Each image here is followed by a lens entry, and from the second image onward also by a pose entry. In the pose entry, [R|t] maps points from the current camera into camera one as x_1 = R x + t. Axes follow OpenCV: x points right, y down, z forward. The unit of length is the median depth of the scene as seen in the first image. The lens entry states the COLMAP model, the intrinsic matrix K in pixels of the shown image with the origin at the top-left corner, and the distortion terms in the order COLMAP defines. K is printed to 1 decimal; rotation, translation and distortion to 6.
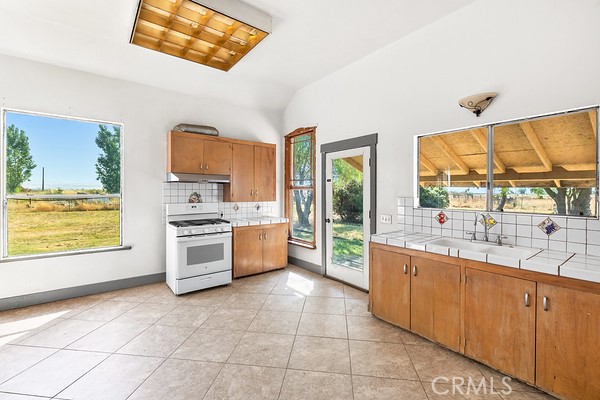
lens RADIAL K [[273.0, 0, 299.9], [0, 273.0, 191.2], [0, 0, 1]] dist [0.018409, 0.000047]
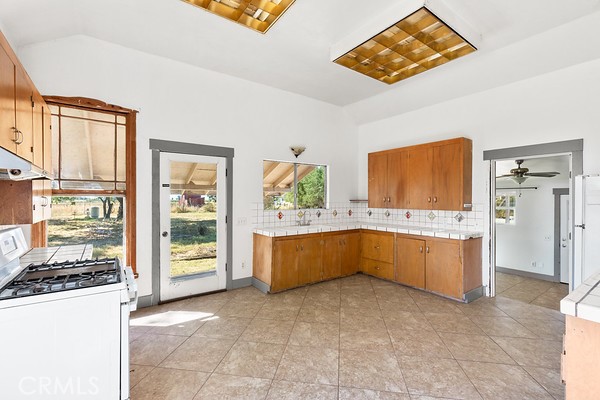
lens RADIAL K [[273.0, 0, 298.9], [0, 273.0, 199.6], [0, 0, 1]] dist [0.018409, 0.000047]
pose [[0.021581, -0.006091, 0.999749, -1.045911], [-0.002324, 0.999978, 0.006143, -0.004375], [-0.999764, -0.002456, 0.021566, 0.845436]]
